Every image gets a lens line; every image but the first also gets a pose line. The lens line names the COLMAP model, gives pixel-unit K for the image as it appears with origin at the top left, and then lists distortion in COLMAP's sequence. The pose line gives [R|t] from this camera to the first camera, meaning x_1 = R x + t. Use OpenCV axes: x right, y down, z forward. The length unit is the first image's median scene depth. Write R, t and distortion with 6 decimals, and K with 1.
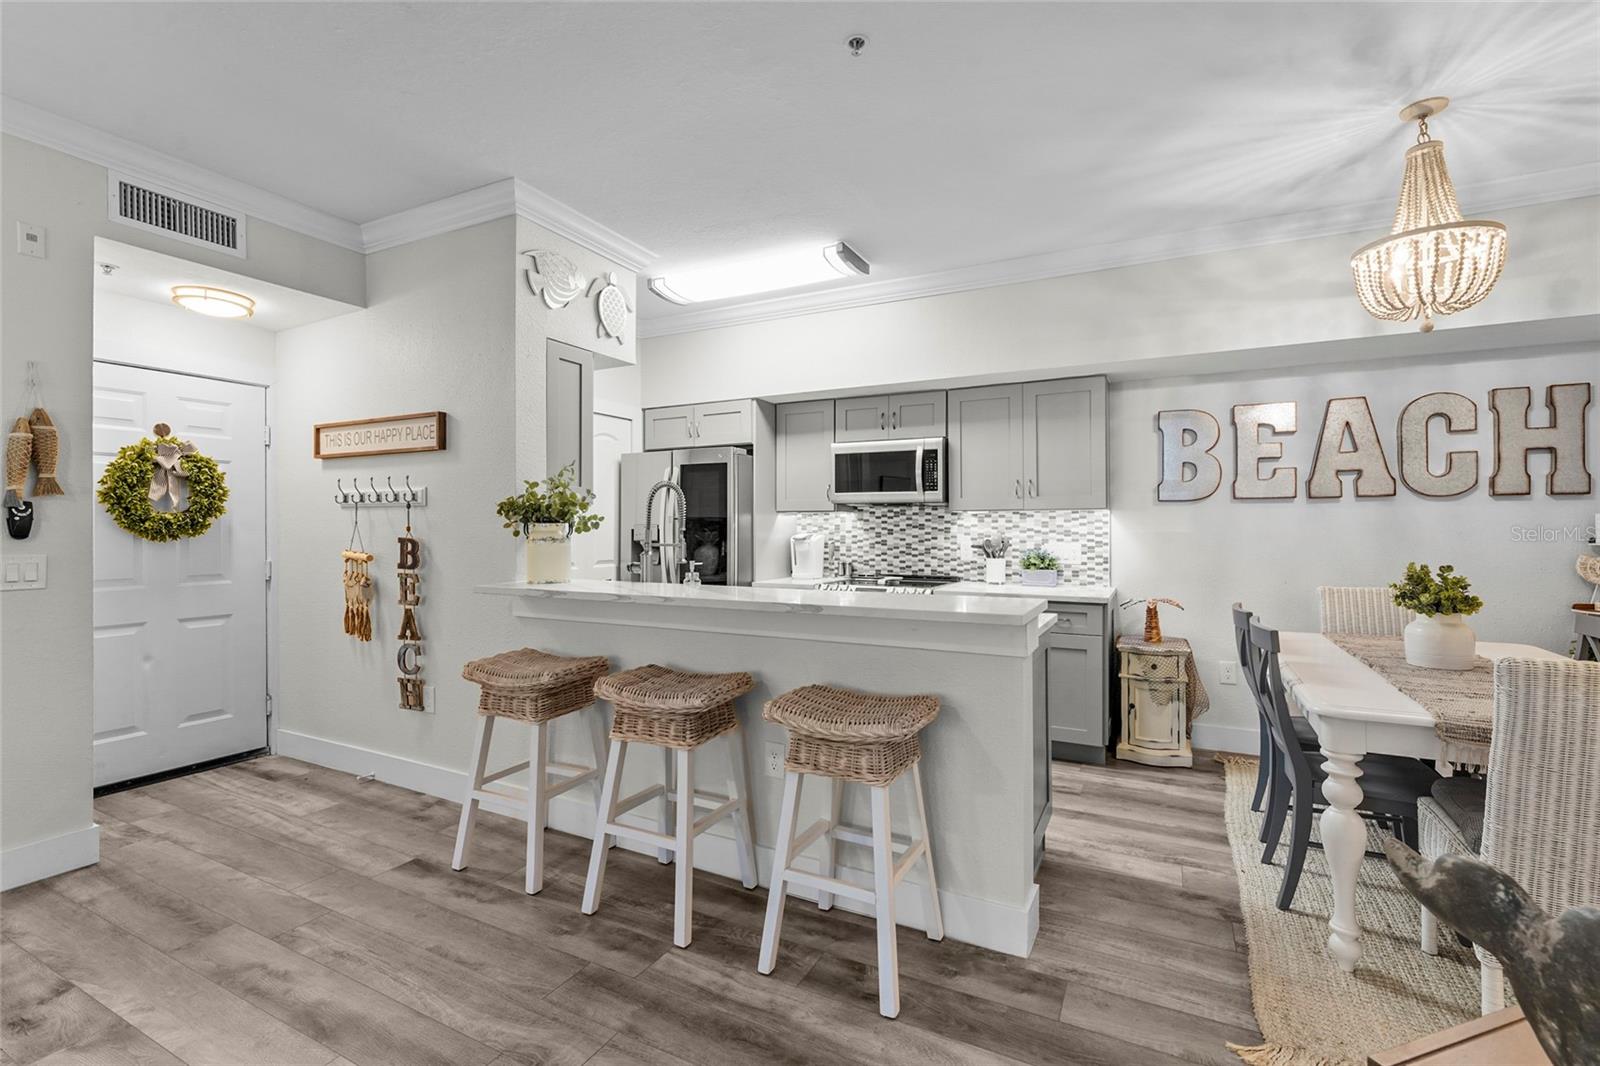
lens RADIAL K [[713.1, 0, 800.9], [0, 713.1, 526.9], [0, 0, 1]] dist [-0.001549, 0.000259]
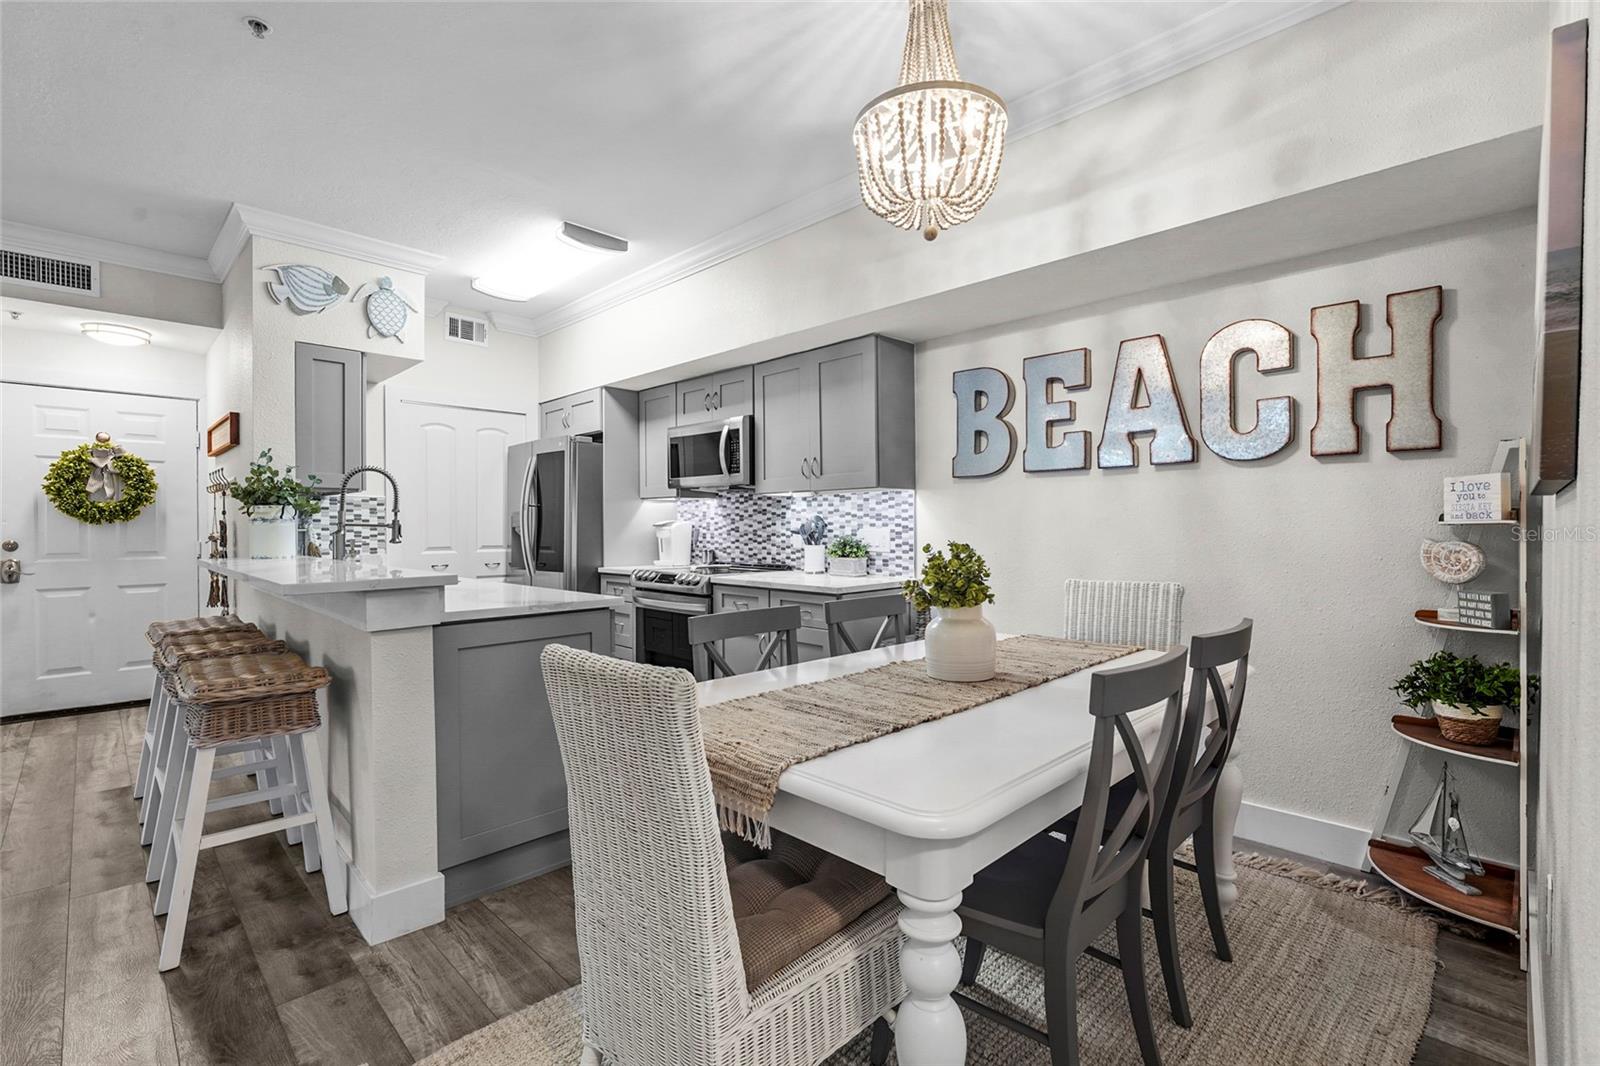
lens RADIAL K [[713.1, 0, 800.9], [0, 713.1, 526.9], [0, 0, 1]] dist [-0.001549, 0.000259]
pose [[0.953328, -0.000889, -0.301936, 0.647668], [0.001431, 0.999998, 0.001576, 0.023072], [0.301934, -0.001935, 0.953327, 0.147499]]
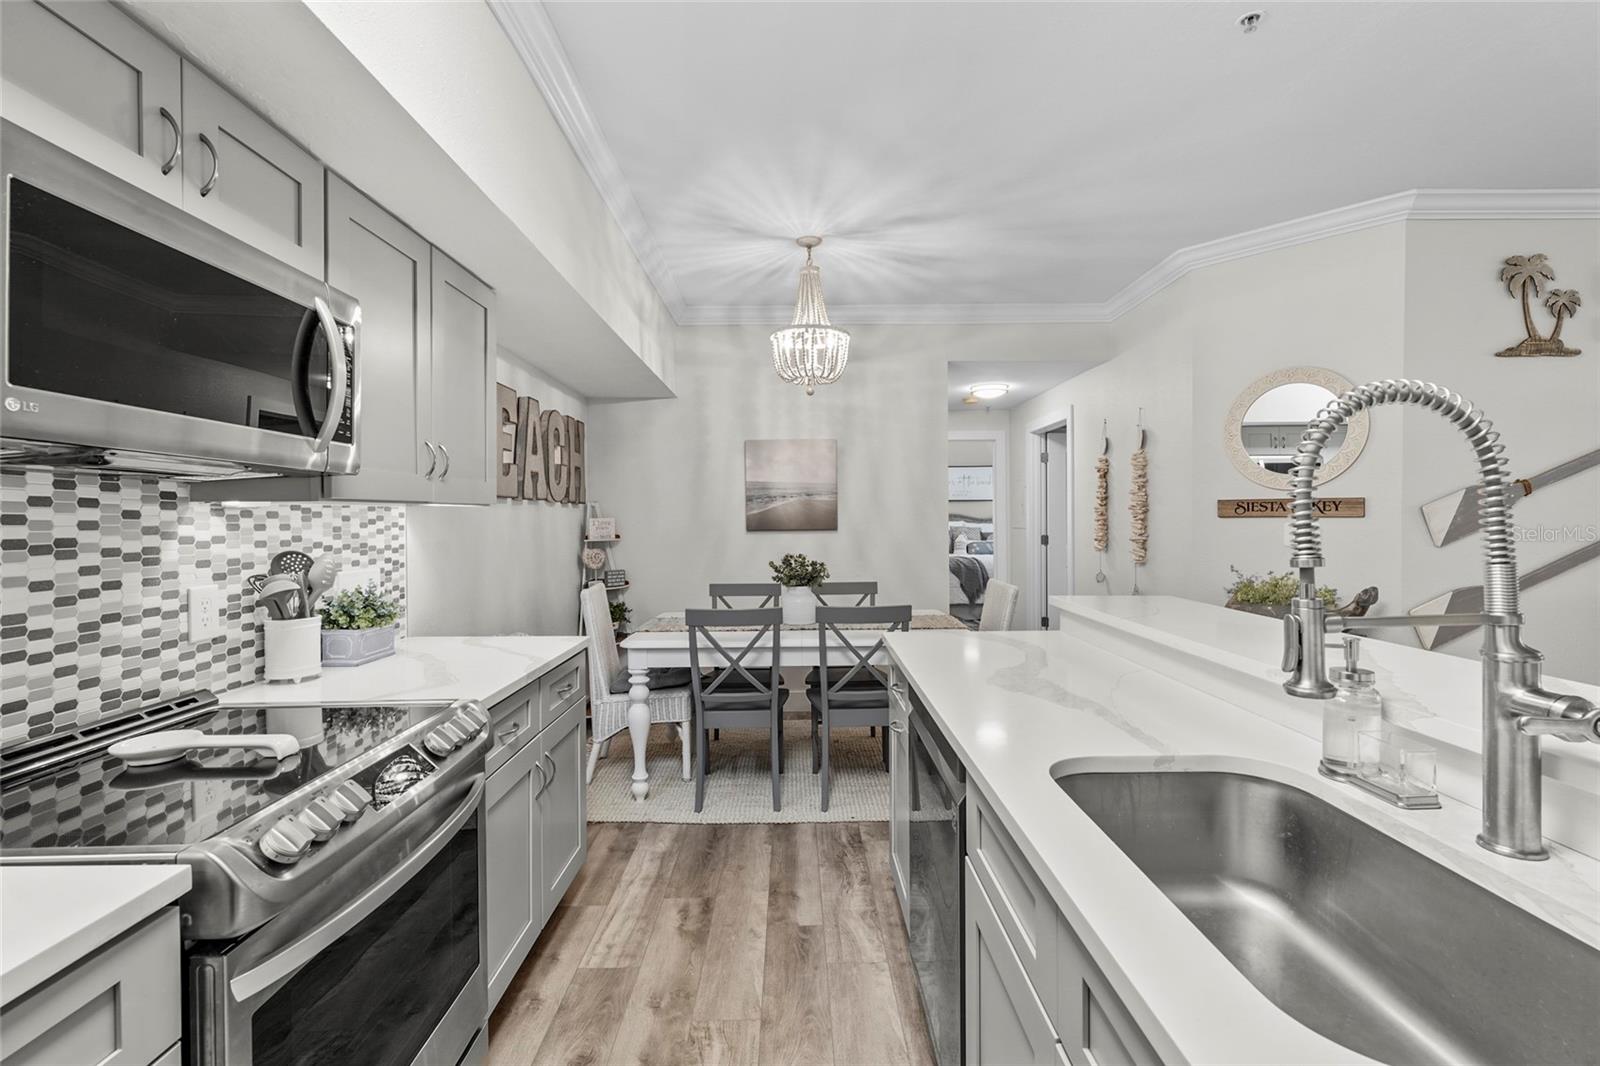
lens RADIAL K [[713.1, 0, 800.9], [0, 713.1, 526.9], [0, 0, 1]] dist [-0.001549, 0.000259]
pose [[-0.470837, -0.006461, 0.882196, -0.271588], [0.007320, 0.999910, 0.011229, -0.012619], [-0.882190, 0.011745, -0.470748, 1.135832]]
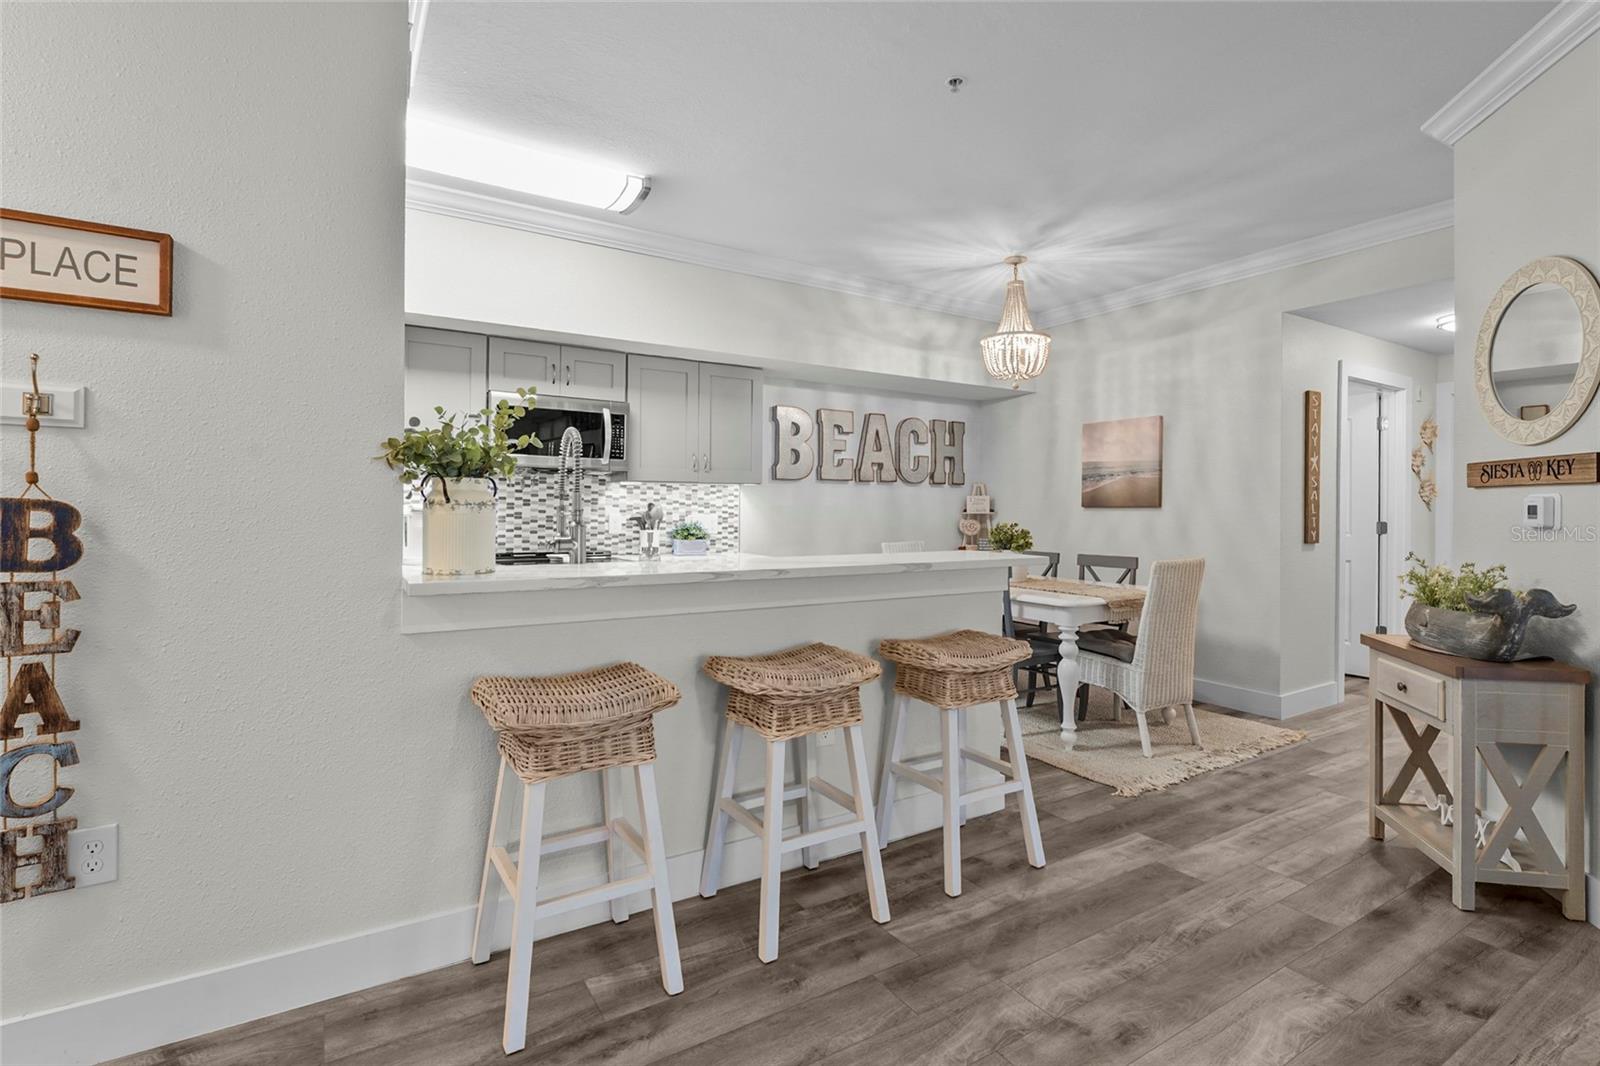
lens RADIAL K [[757.6, 0, 812.9], [0, 757.6, 507.1], [0, 0, 1]] dist [-0.000774, 0.000641]
pose [[0.505530, 0.006570, 0.862784, -0.638473], [-0.008121, 0.999963, -0.002857, 0.015746], [-0.862771, -0.005563, 0.505565, 0.325504]]
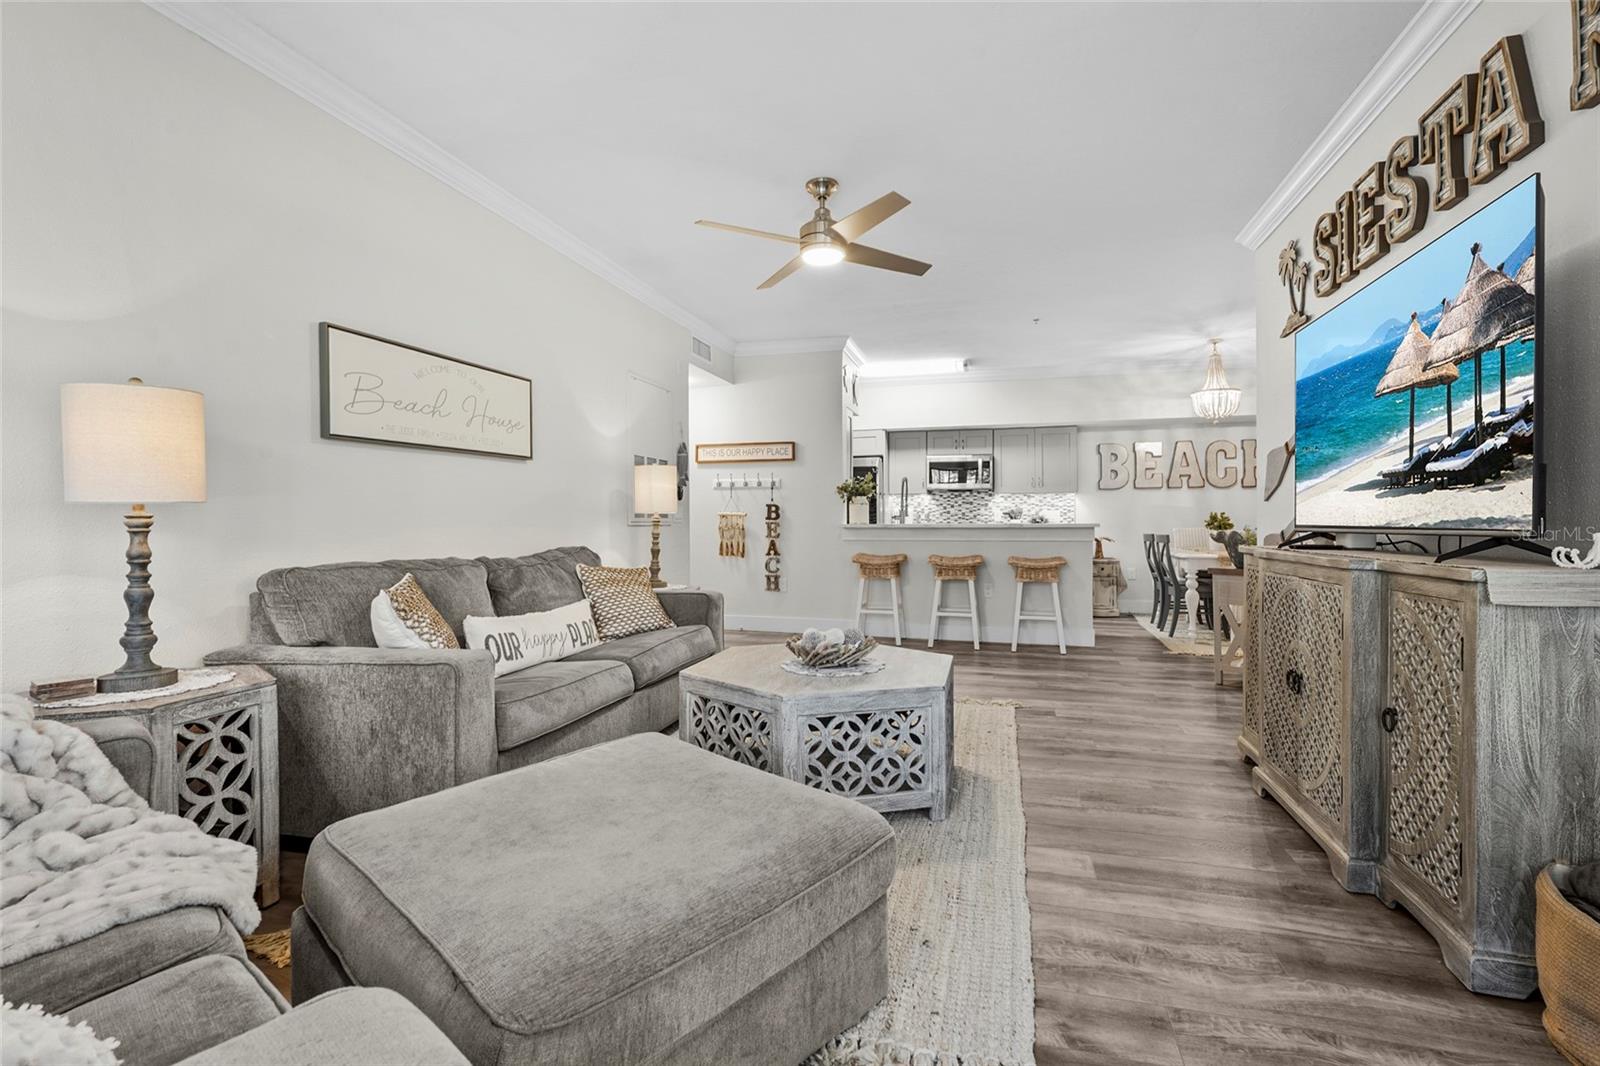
lens RADIAL K [[725.3, 0, 799.5], [0, 725.3, 521.8], [0, 0, 1]] dist [0.000358, 0.000210]
pose [[0.980515, -0.001825, 0.196435, -0.788776], [0.001470, 0.999997, 0.001955, 0.054589], [-0.196438, -0.001628, 0.980515, -0.902307]]
